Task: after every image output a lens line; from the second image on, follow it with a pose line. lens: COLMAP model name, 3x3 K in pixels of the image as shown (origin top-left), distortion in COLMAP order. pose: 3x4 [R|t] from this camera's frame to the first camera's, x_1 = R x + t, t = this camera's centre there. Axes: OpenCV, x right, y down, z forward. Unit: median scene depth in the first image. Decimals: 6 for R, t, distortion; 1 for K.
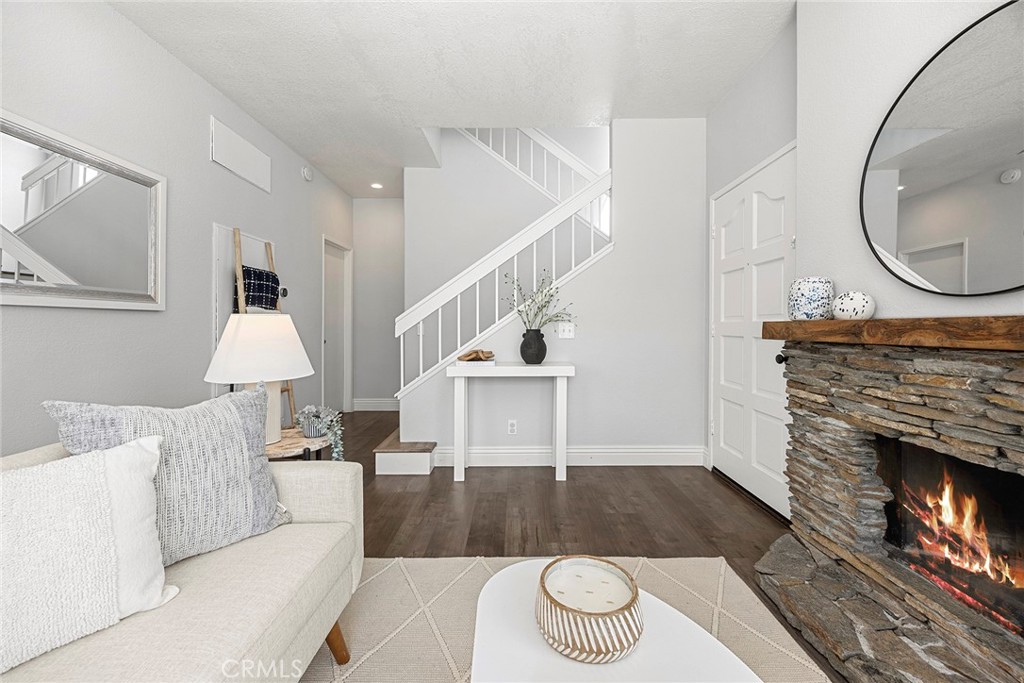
lens RADIAL K [[405.3, 0, 510.9], [0, 405.3, 331.6], [0, 0, 1]] dist [0.001278, 0.000200]
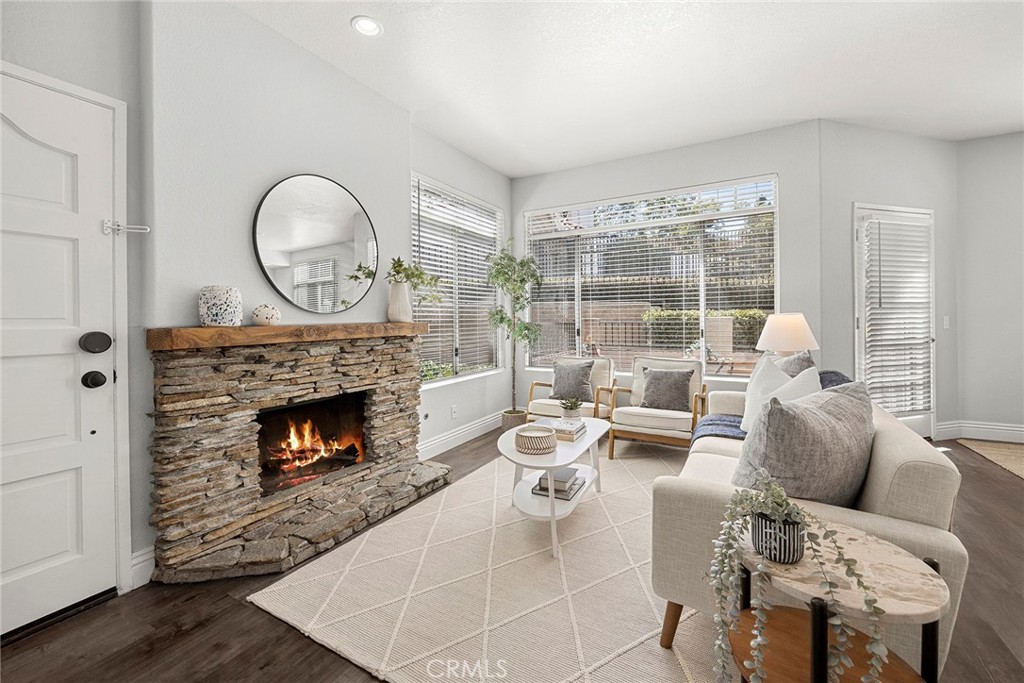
lens RADIAL K [[414.2, 0, 512.7], [0, 414.2, 320.0], [0, 0, 1]] dist [-0.002353, -0.000171]
pose [[-0.878327, 0.011299, 0.477927, -0.262328], [0.017990, 0.999794, 0.009427, -0.024734], [-0.477722, 0.016878, -0.878349, 0.961228]]
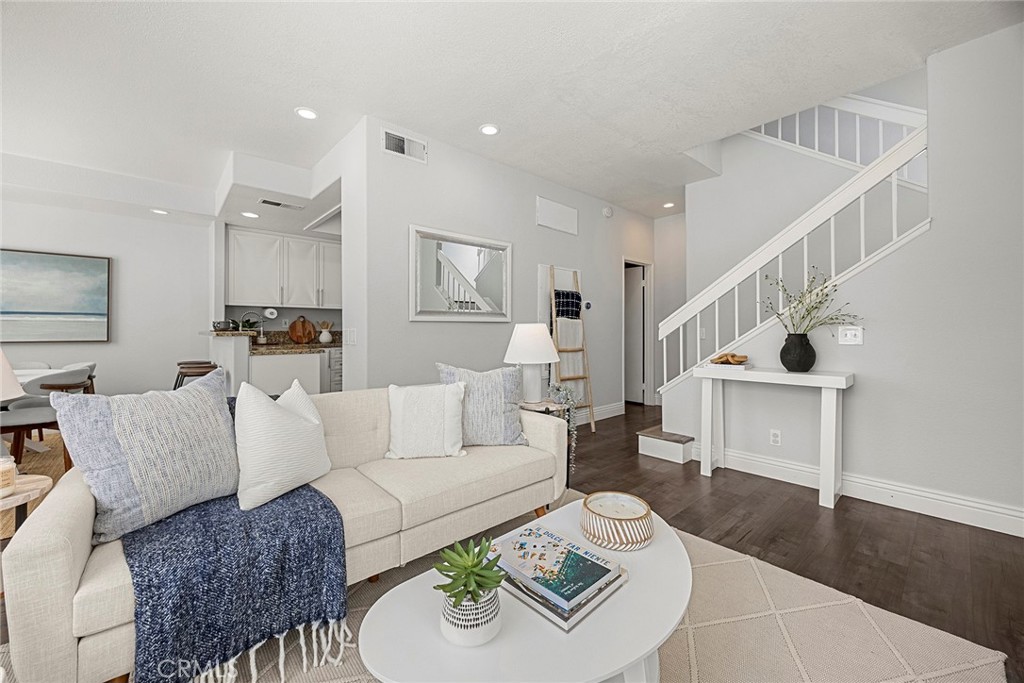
lens RADIAL K [[396.2, 0, 512.7], [0, 396.2, 330.7], [0, 0, 1]] dist [-0.000223, 0.000074]
pose [[0.667026, -0.002252, -0.745031, 0.303659], [-0.007750, 0.999920, -0.009960, 0.001486], [0.744995, 0.012417, 0.666955, -0.075074]]
